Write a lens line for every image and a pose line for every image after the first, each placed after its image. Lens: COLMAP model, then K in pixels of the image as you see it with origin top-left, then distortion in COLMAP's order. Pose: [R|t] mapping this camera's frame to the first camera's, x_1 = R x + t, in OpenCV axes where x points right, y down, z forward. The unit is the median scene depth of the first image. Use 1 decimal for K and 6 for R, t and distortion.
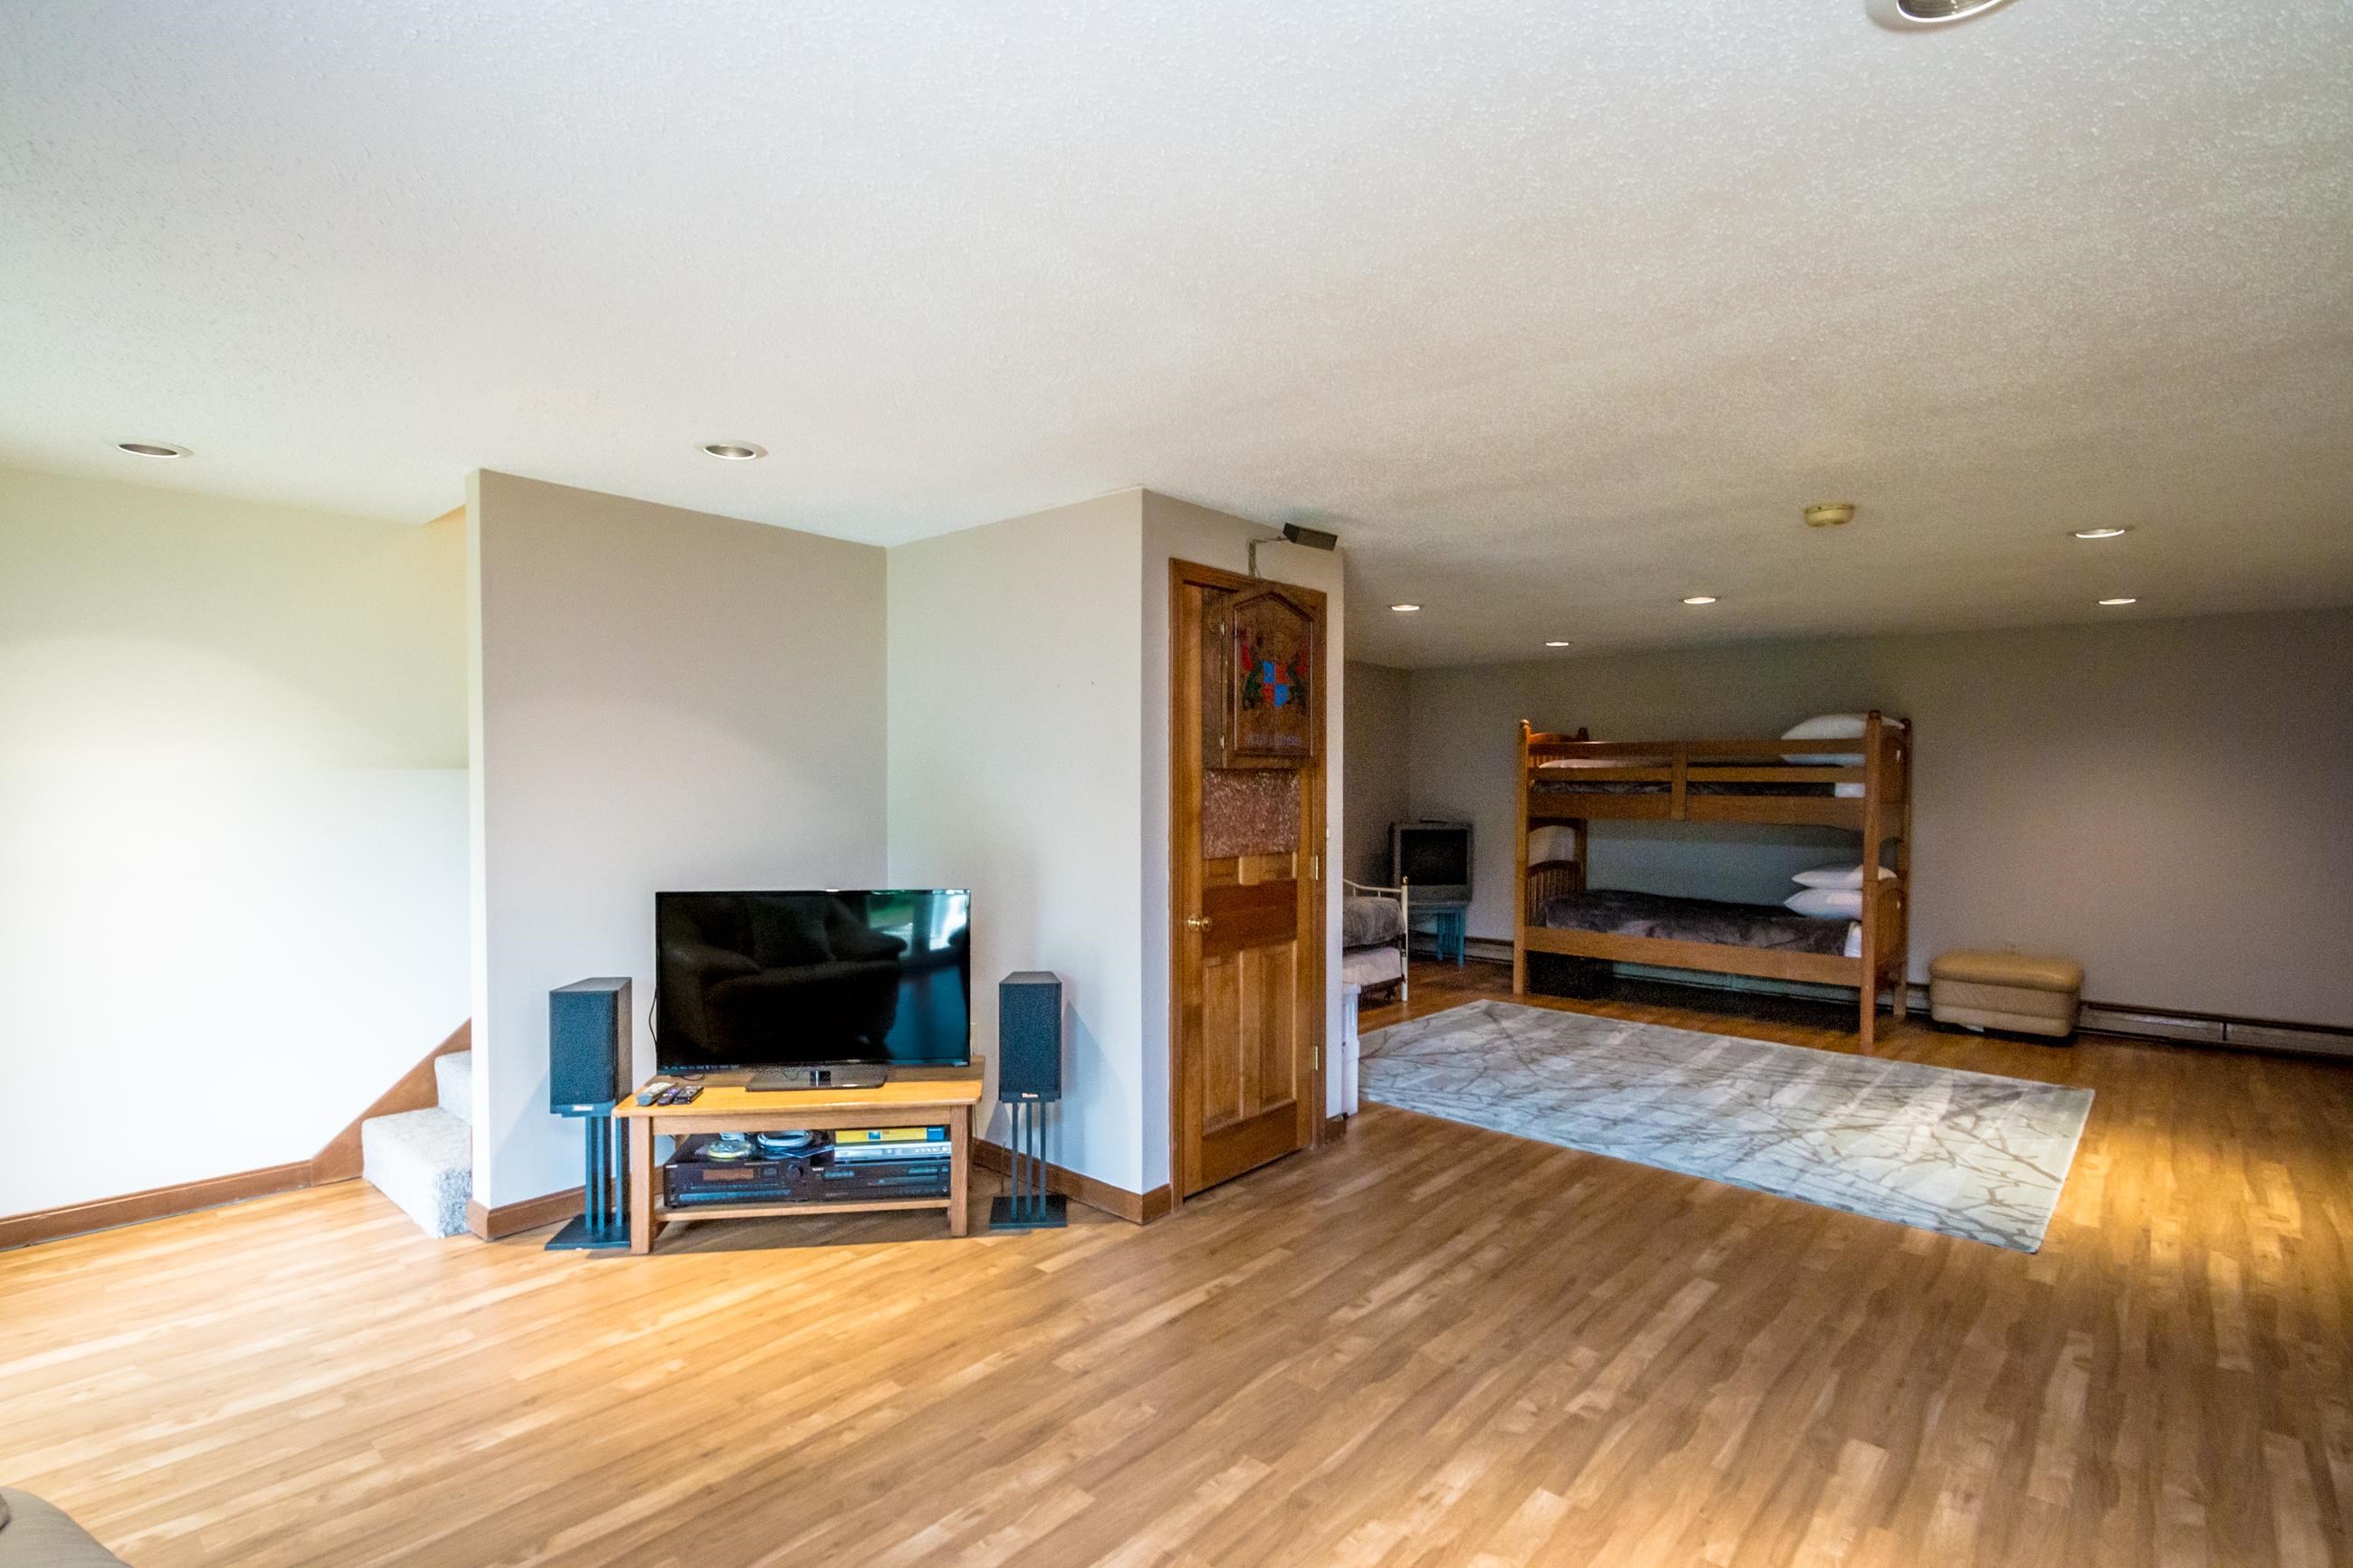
lens RADIAL K [[1122.8, 0, 1211.2], [0, 1122.8, 799.7], [0, 0, 1]] dist [0.017067, -0.018073]
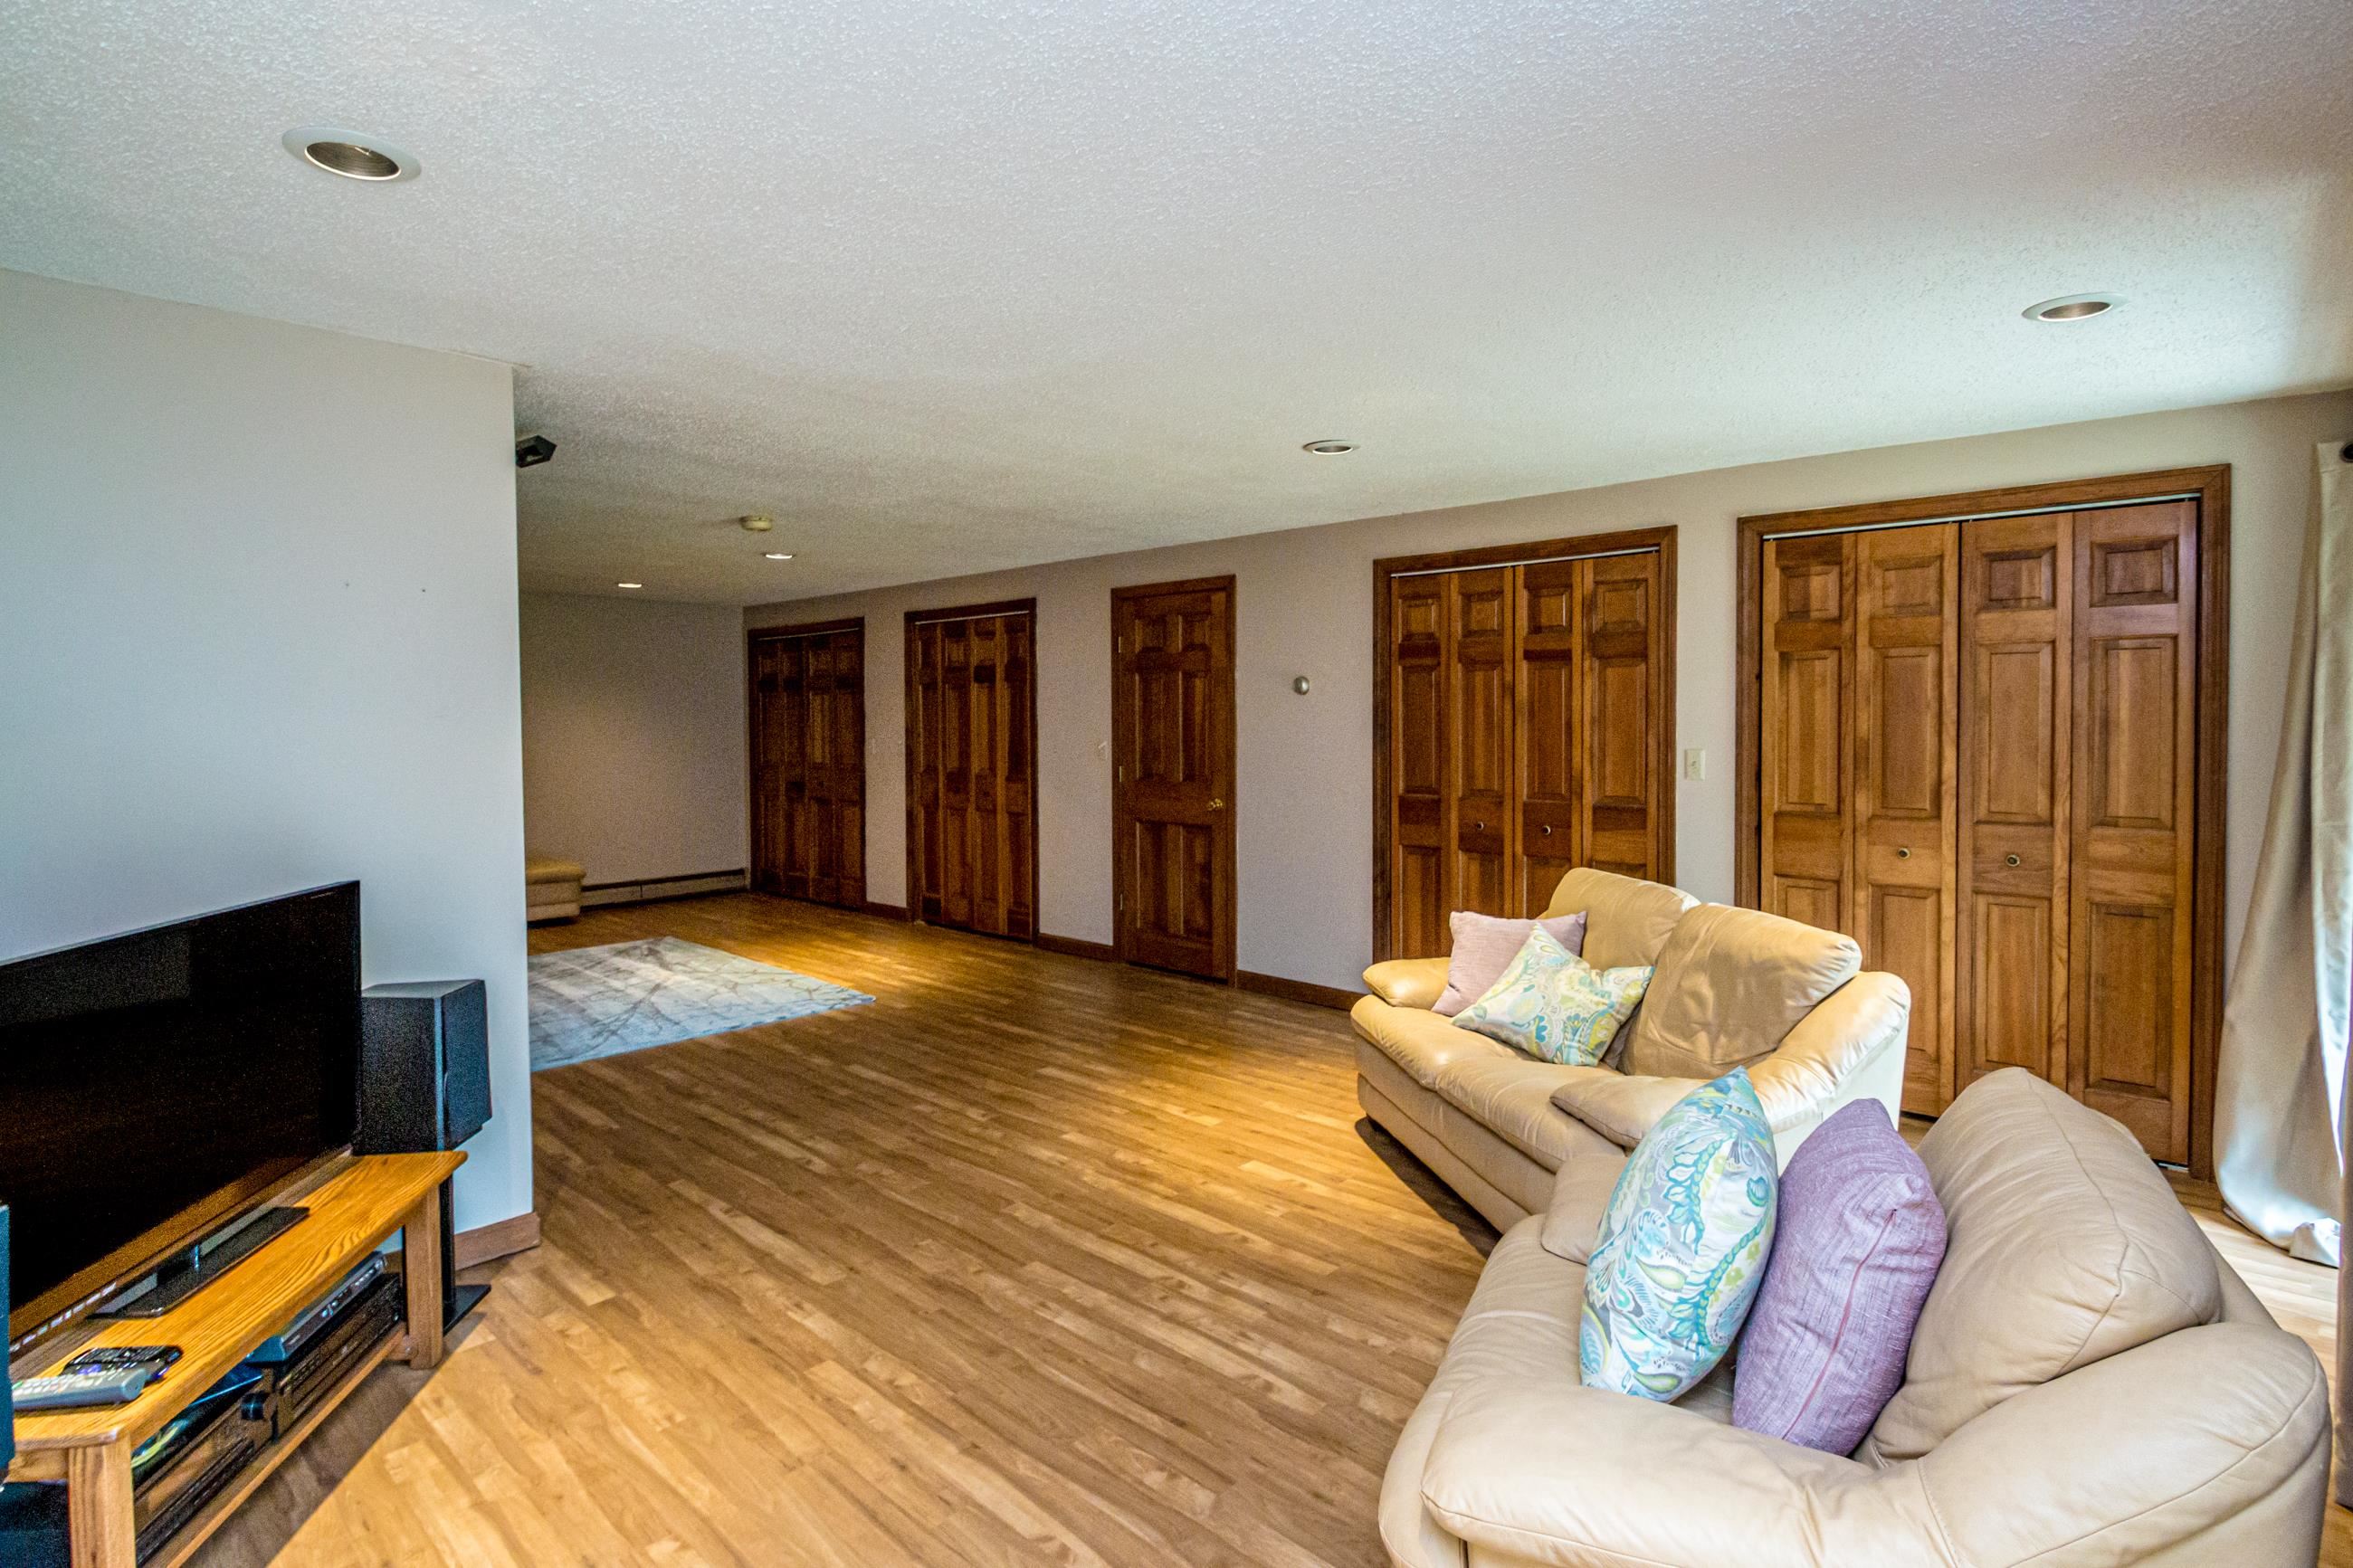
lens RADIAL K [[1113.4, 0, 1183.7], [0, 1113.4, 745.2], [0, 0, 1]] dist [0.001117, -0.012458]
pose [[0.011950, -0.023834, 0.999645, -1.043808], [0.014502, 0.999615, 0.023660, -0.006837], [-0.999823, 0.014214, 0.012291, 0.605577]]
